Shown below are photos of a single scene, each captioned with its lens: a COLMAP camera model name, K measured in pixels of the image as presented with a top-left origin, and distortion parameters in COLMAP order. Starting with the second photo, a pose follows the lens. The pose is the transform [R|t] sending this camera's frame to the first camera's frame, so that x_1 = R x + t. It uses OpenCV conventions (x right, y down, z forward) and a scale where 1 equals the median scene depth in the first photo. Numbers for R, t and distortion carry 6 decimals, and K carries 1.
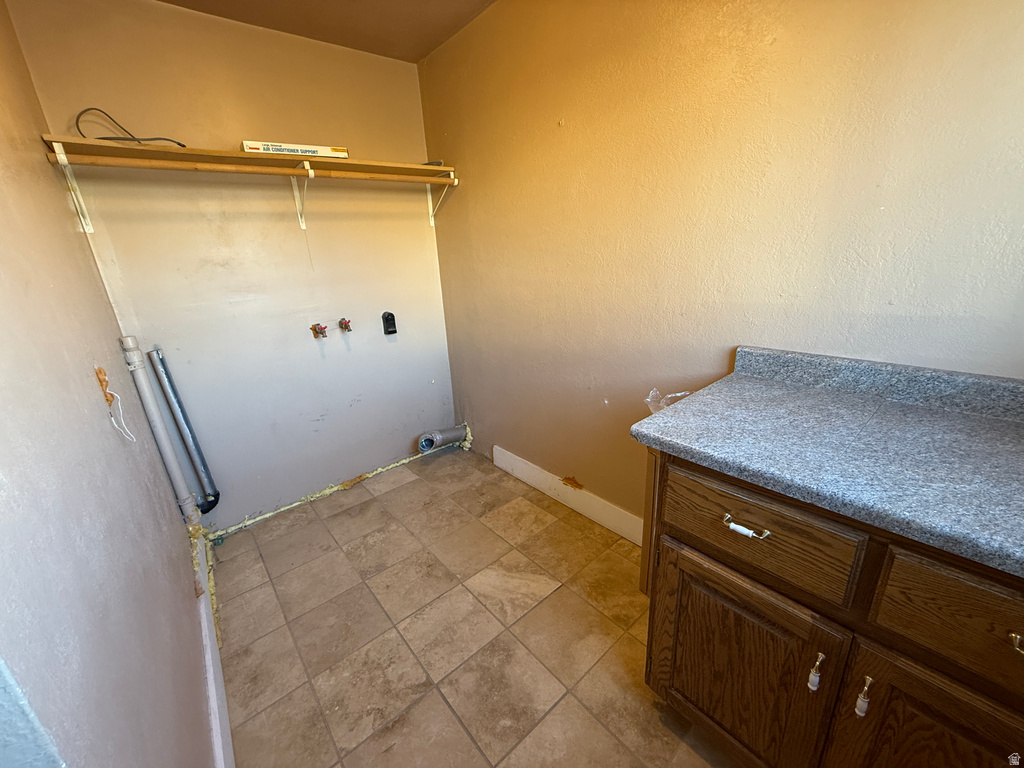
lens RADIAL K [[407.6, 0, 509.3], [0, 407.6, 382.7], [0, 0, 1]] dist [0.000131, 0.000039]
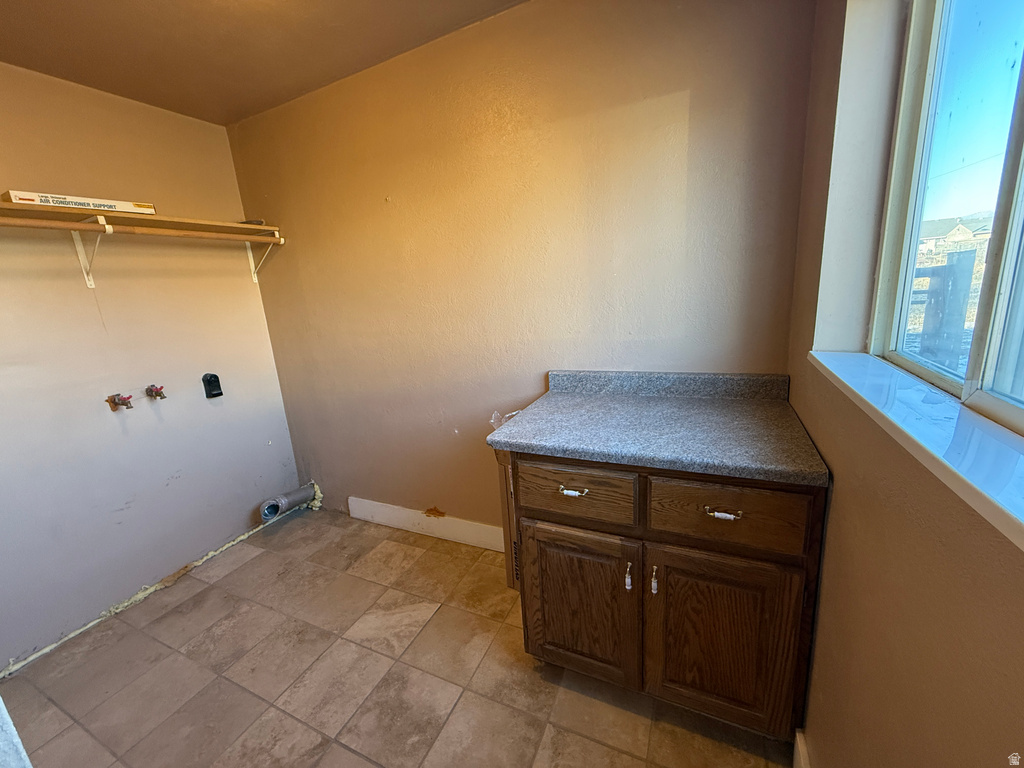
lens RADIAL K [[407.6, 0, 509.3], [0, 407.6, 382.7], [0, 0, 1]] dist [0.000131, 0.000039]
pose [[0.910177, -0.102539, 0.401328, -0.091058], [0.147746, 0.985513, -0.083278, 0.036881], [-0.386975, 0.135092, 0.912141, -0.152805]]
